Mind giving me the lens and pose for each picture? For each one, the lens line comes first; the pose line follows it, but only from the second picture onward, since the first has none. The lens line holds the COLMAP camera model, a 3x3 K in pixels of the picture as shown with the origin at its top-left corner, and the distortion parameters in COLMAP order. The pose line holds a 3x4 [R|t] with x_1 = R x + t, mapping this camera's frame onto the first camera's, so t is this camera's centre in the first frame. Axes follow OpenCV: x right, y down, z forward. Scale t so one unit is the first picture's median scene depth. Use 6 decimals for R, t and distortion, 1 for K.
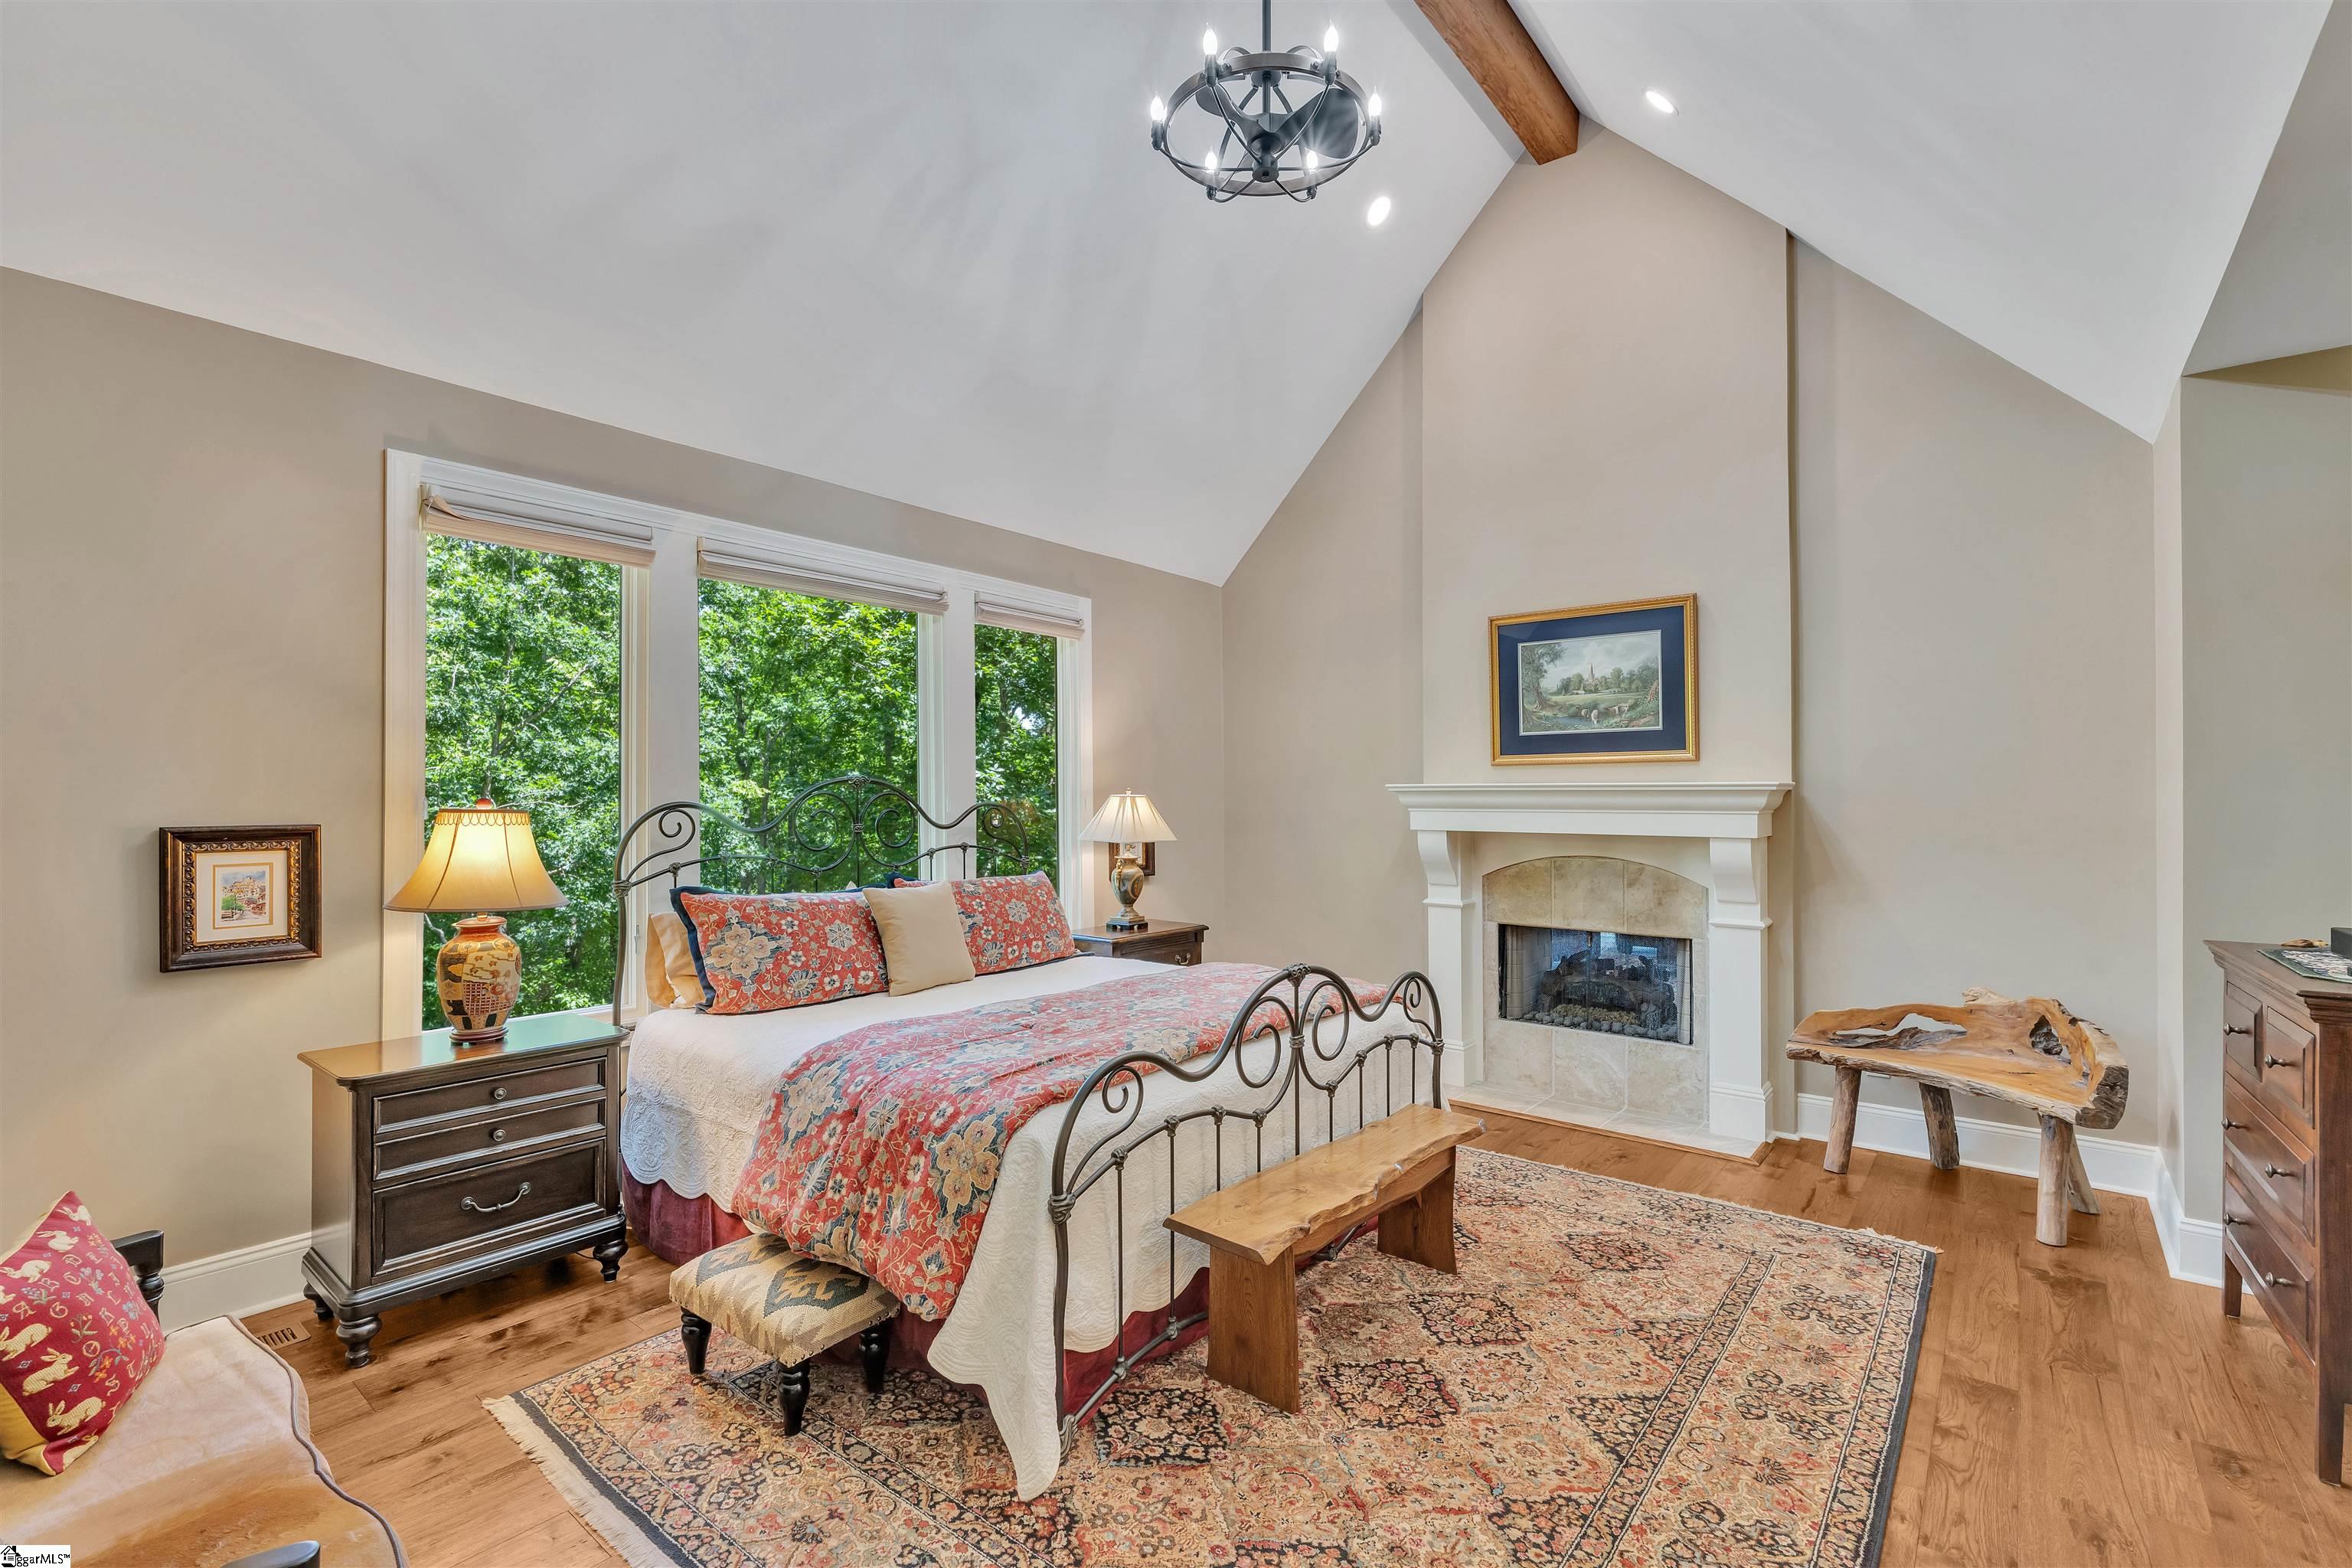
lens RADIAL K [[1030.1, 0, 1174.9], [0, 1030.1, 787.6], [0, 0, 1]] dist [-0.003369, -0.000052]
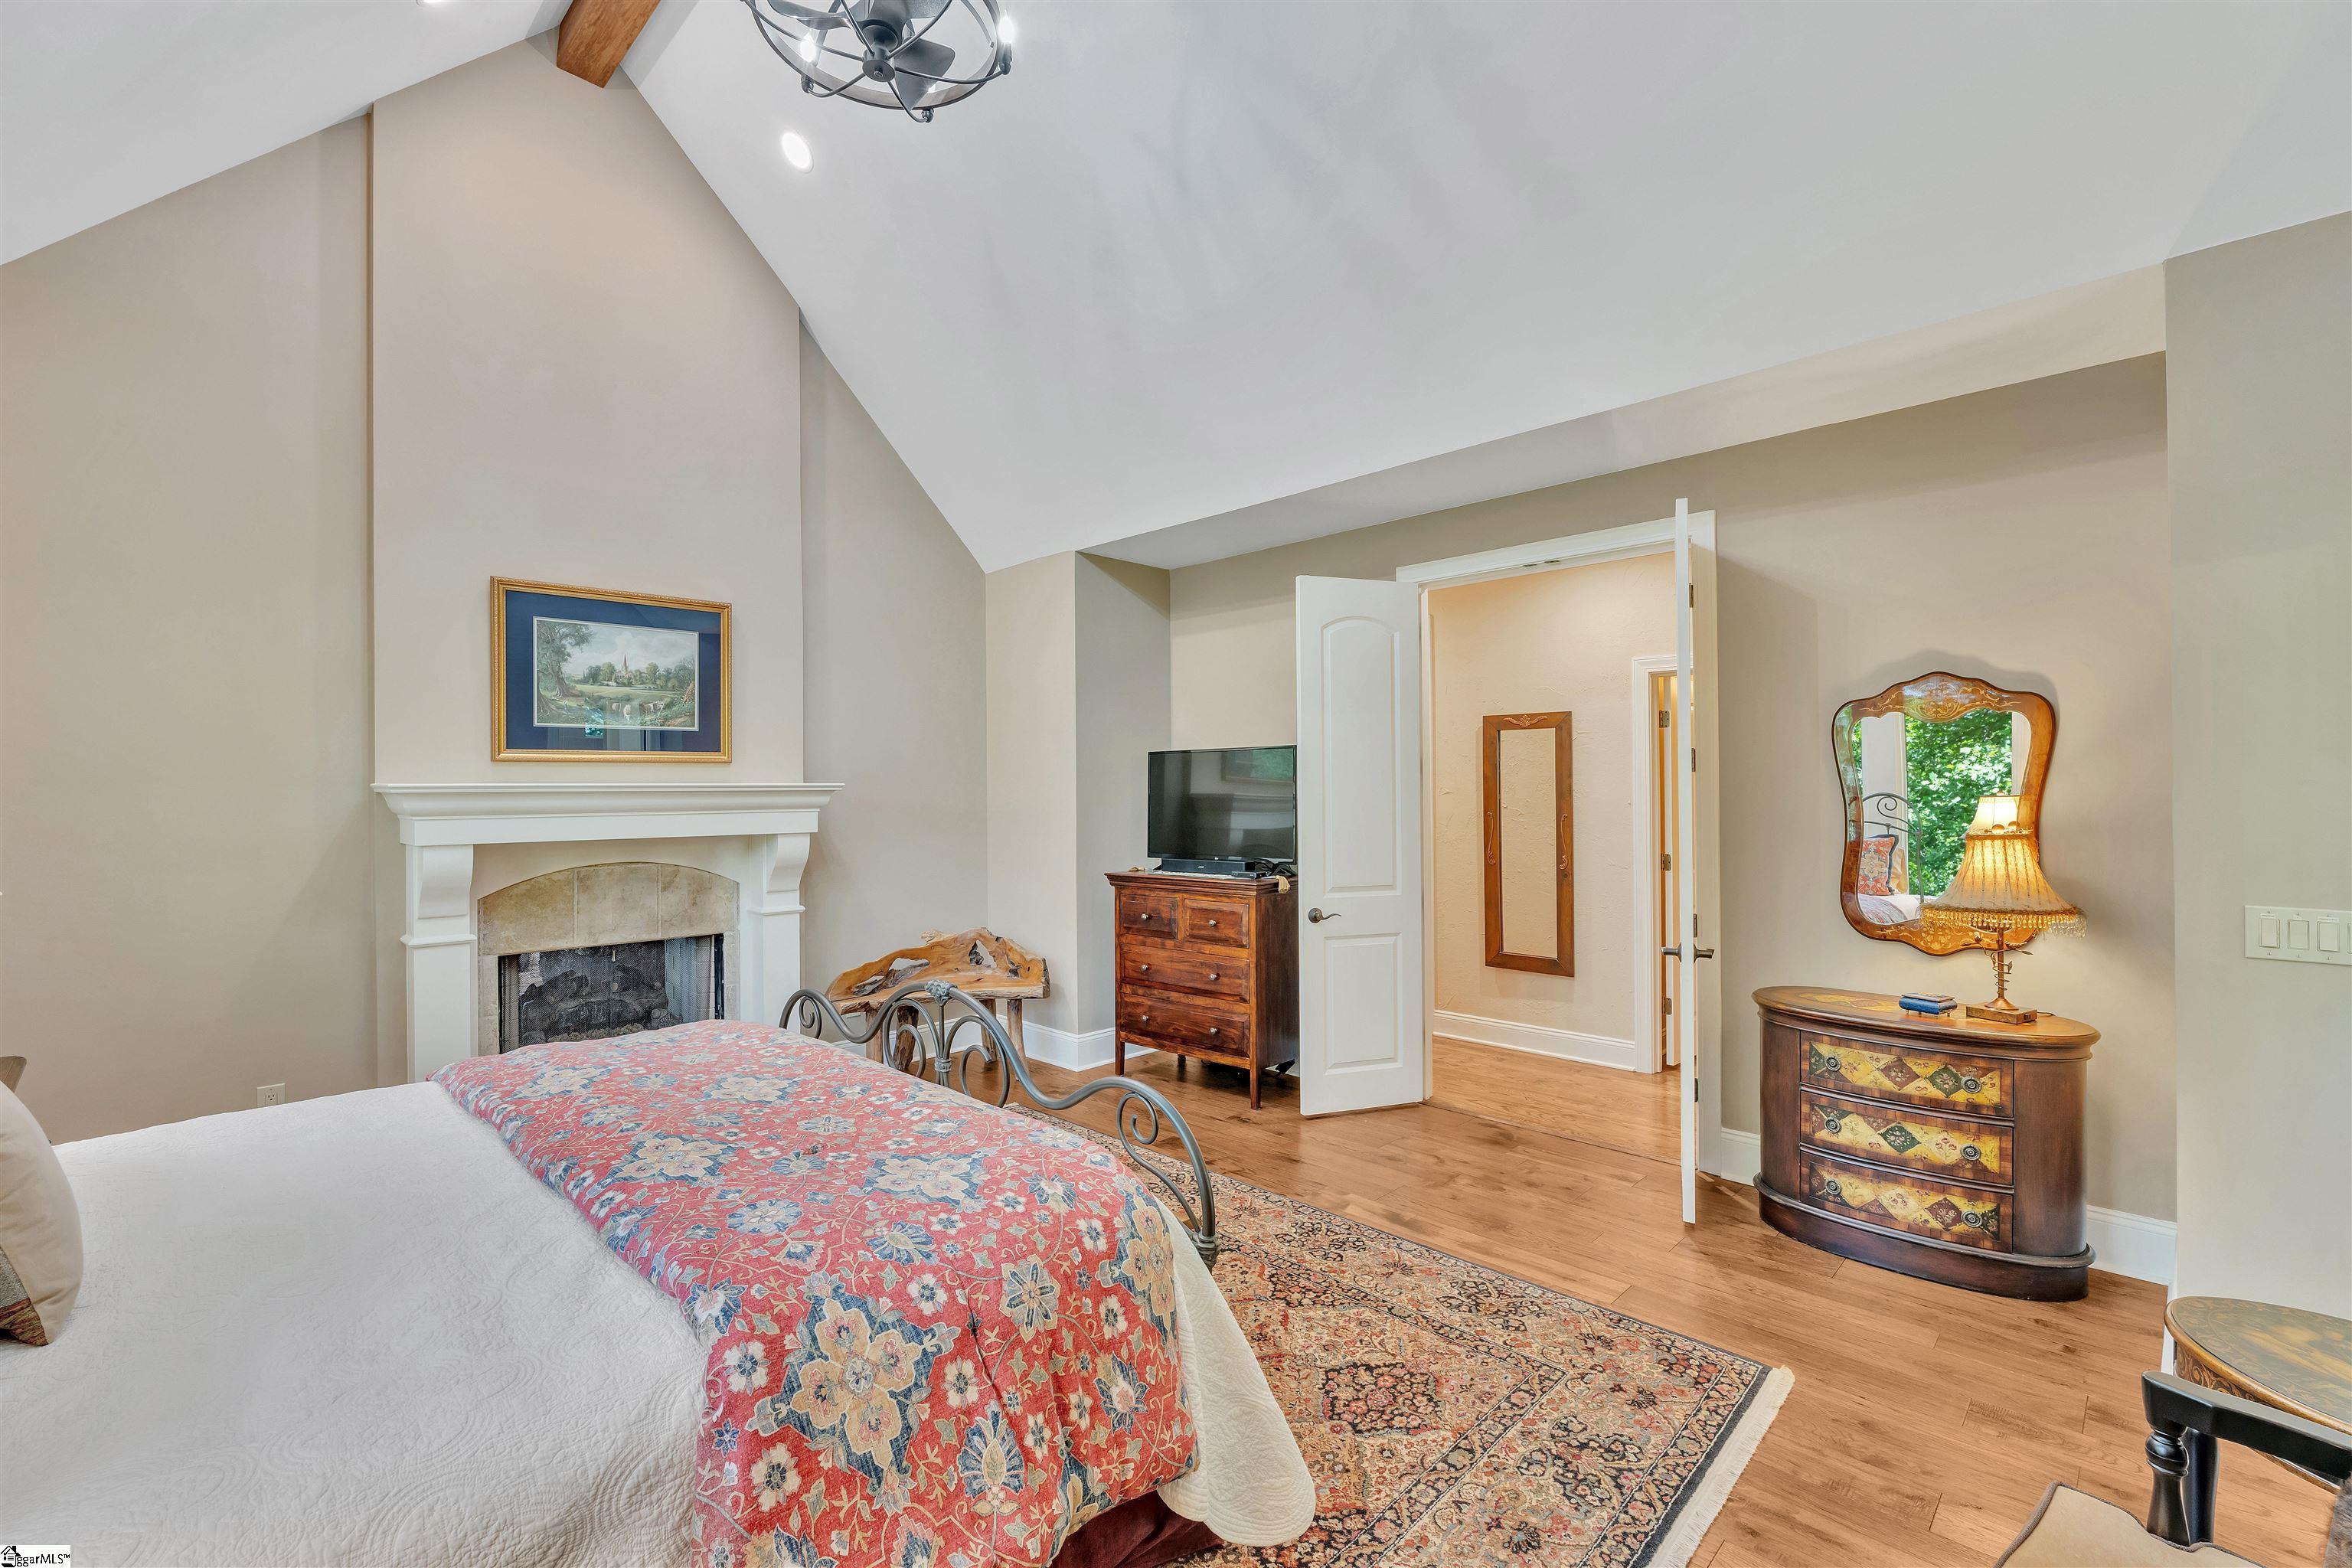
lens RADIAL K [[1005.6, 0, 1176.0], [0, 1005.6, 784.0], [0, 0, 1]] dist [-0.024058, -0.000069]
pose [[0.111923, 0.005947, 0.993699, -0.442208], [0.002831, 0.999976, -0.006303, 0.003250], [-0.993713, 0.003518, 0.111904, 0.416232]]
